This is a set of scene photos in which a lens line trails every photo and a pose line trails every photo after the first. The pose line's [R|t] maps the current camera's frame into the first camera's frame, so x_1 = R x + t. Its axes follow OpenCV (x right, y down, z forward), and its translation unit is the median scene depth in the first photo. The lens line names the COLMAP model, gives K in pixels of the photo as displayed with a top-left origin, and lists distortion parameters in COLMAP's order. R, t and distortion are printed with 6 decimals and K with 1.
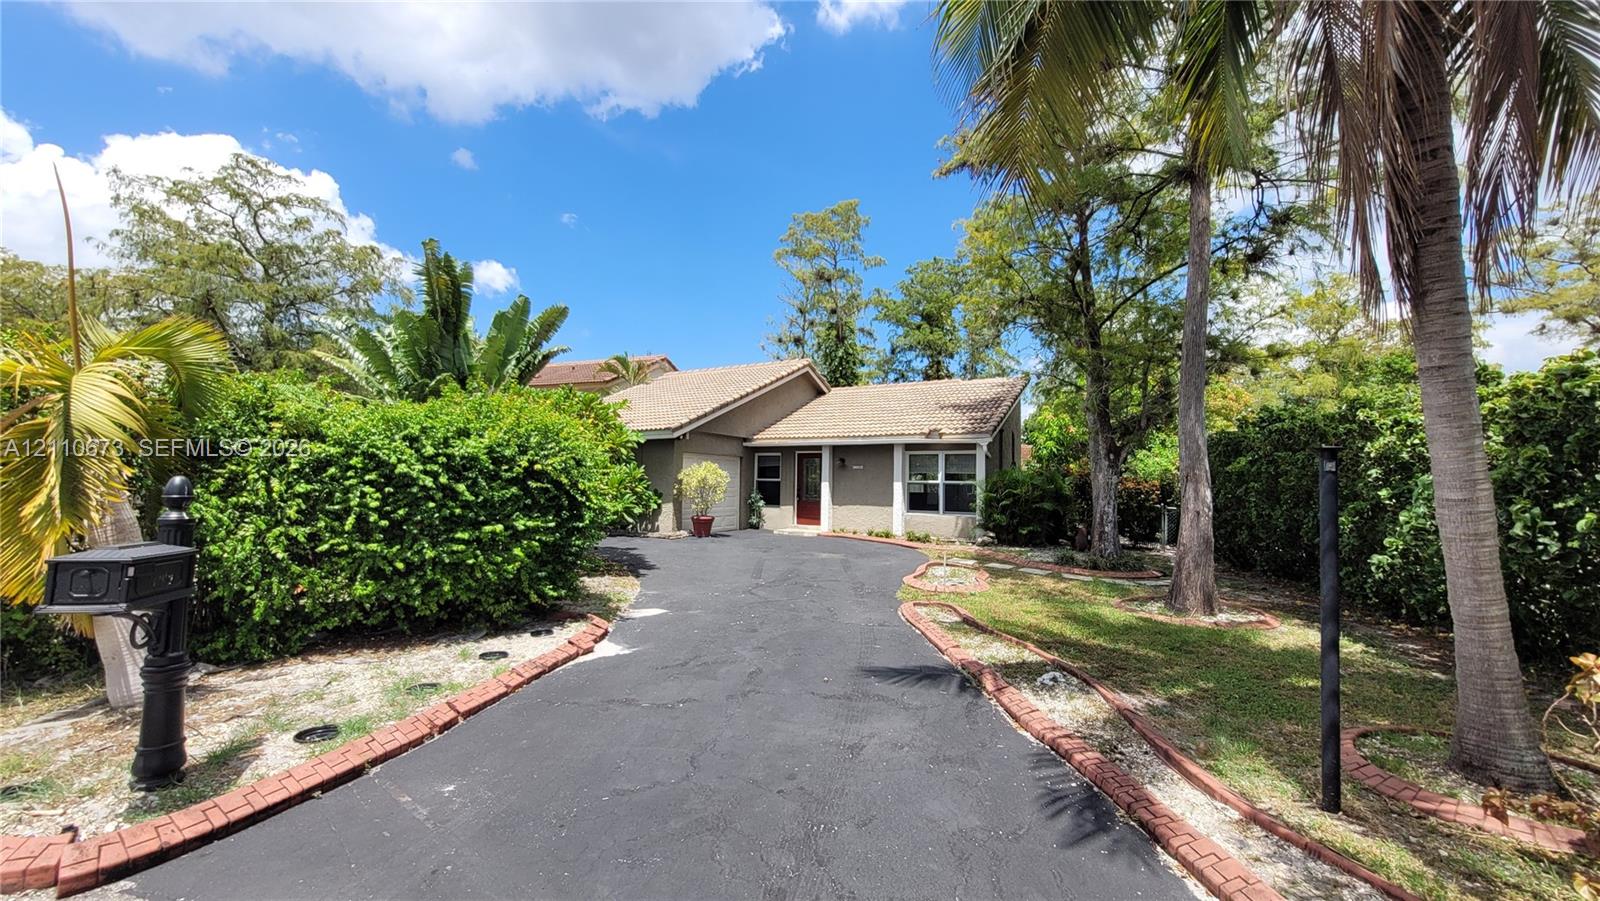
lens RADIAL K [[635.5, 0, 796.9], [0, 635.5, 452.4], [0, 0, 1]] dist [-0.000398, 0.000023]
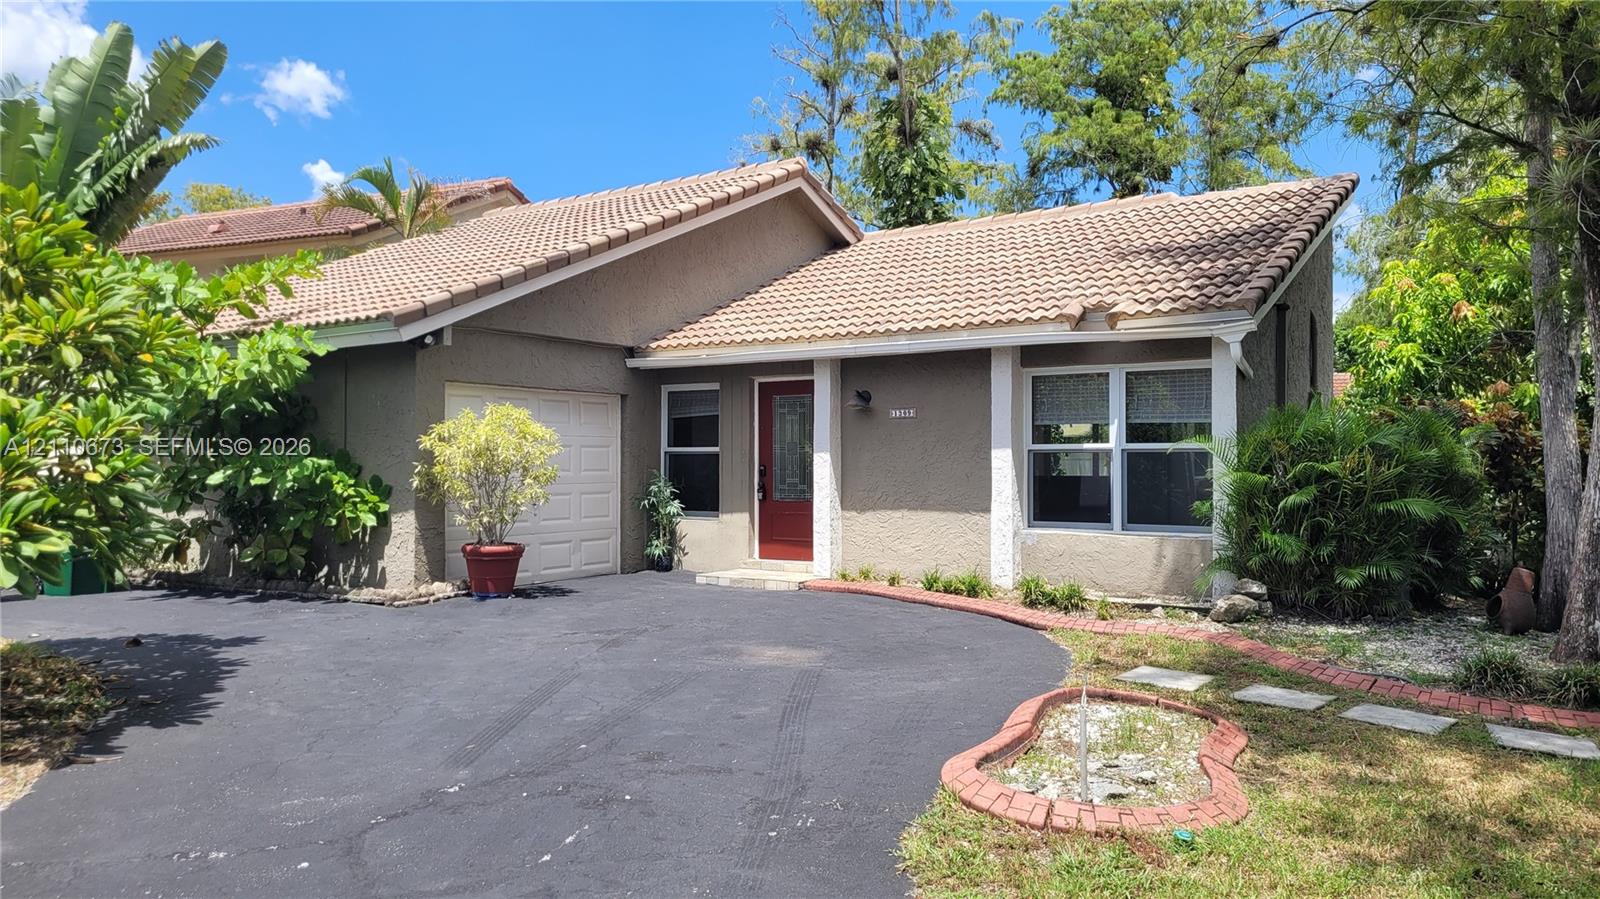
lens RADIAL K [[1193.1, 0, 801.4], [0, 1193.1, 449.1], [0, 0, 1]] dist [0.038495, -0.008456]
pose [[0.997673, -0.016297, -0.066207, 0.084592], [0.018629, 0.999222, 0.034764, 0.019559], [0.065589, -0.035916, 0.997200, 0.271651]]
